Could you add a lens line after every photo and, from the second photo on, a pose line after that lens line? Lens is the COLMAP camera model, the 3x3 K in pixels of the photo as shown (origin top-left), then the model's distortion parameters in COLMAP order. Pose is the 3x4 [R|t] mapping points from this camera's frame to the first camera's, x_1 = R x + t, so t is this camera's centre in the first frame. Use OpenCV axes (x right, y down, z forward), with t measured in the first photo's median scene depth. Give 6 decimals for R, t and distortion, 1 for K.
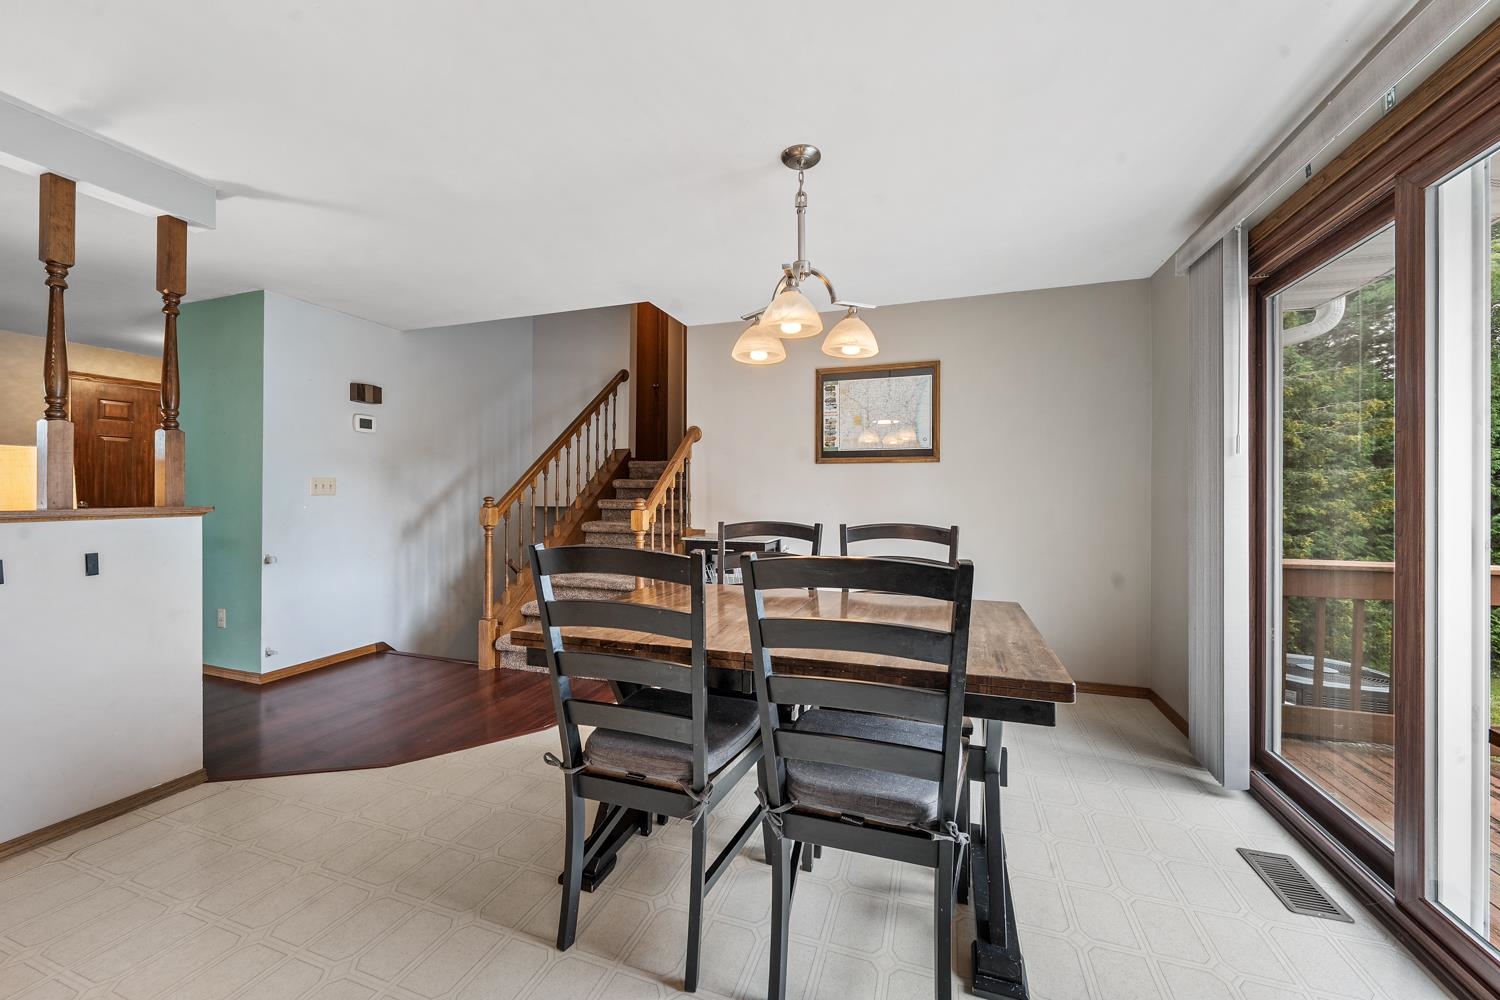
lens RADIAL K [[576.3, 0, 733.1], [0, 576.3, 488.2], [0, 0, 1]] dist [-0.008255, -0.000171]
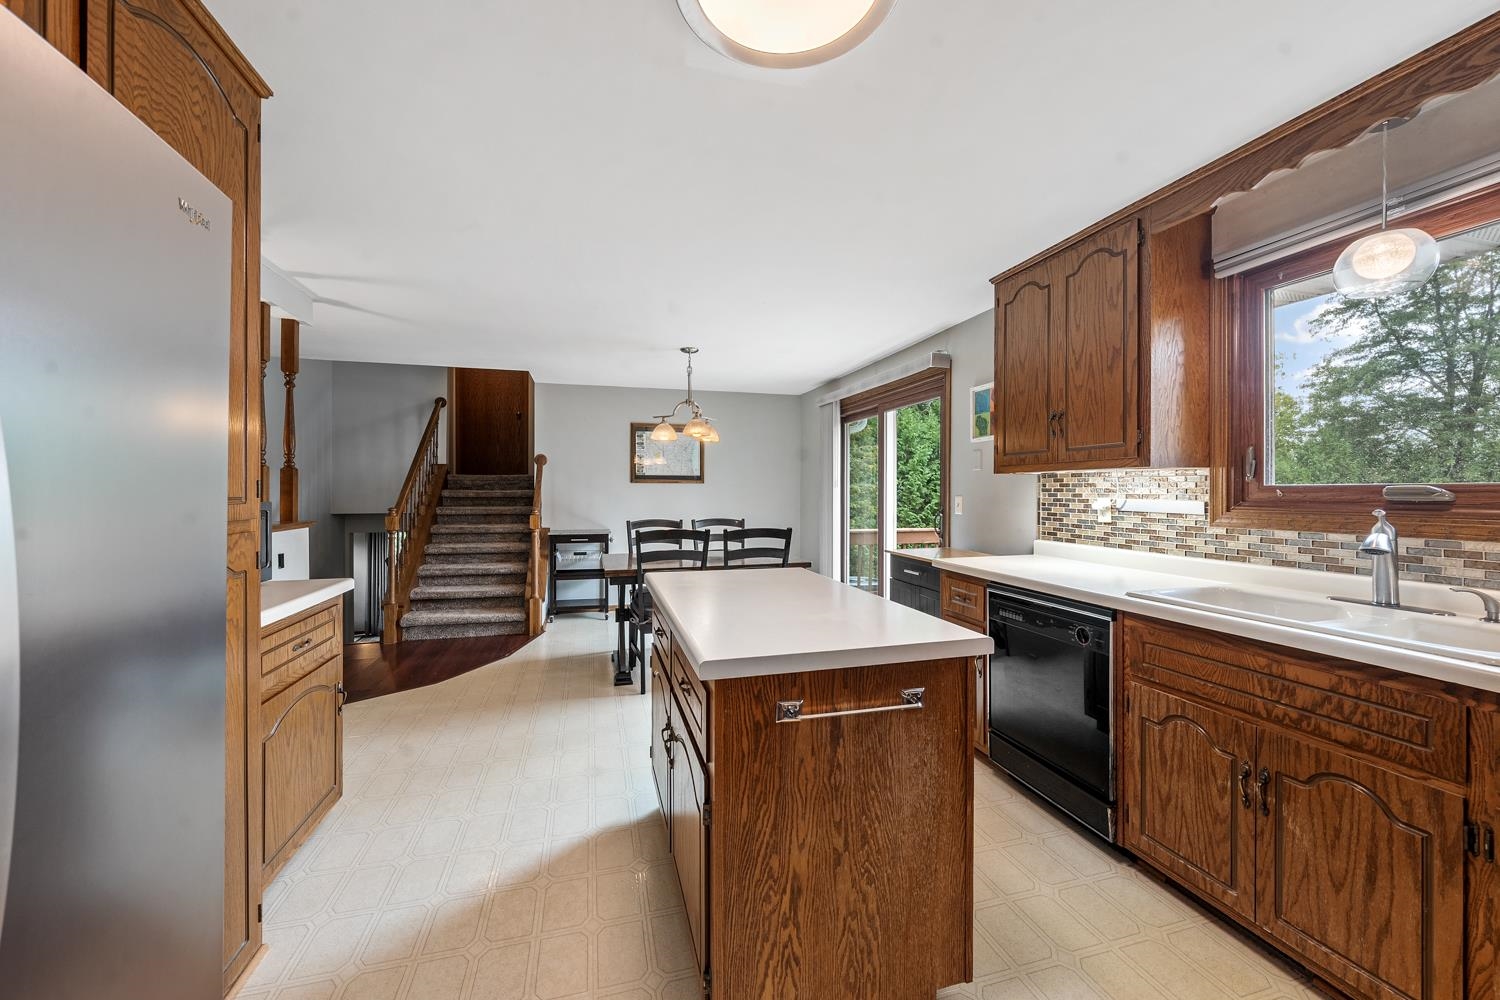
lens RADIAL K [[576.3, 0, 733.1], [0, 576.3, 488.2], [0, 0, 1]] dist [-0.008255, -0.000171]
pose [[0.829940, -0.000693, 0.557852, -0.614144], [-0.001168, 0.999995, 0.002979, -0.039481], [-0.557852, -0.003123, 0.829935, -0.572262]]
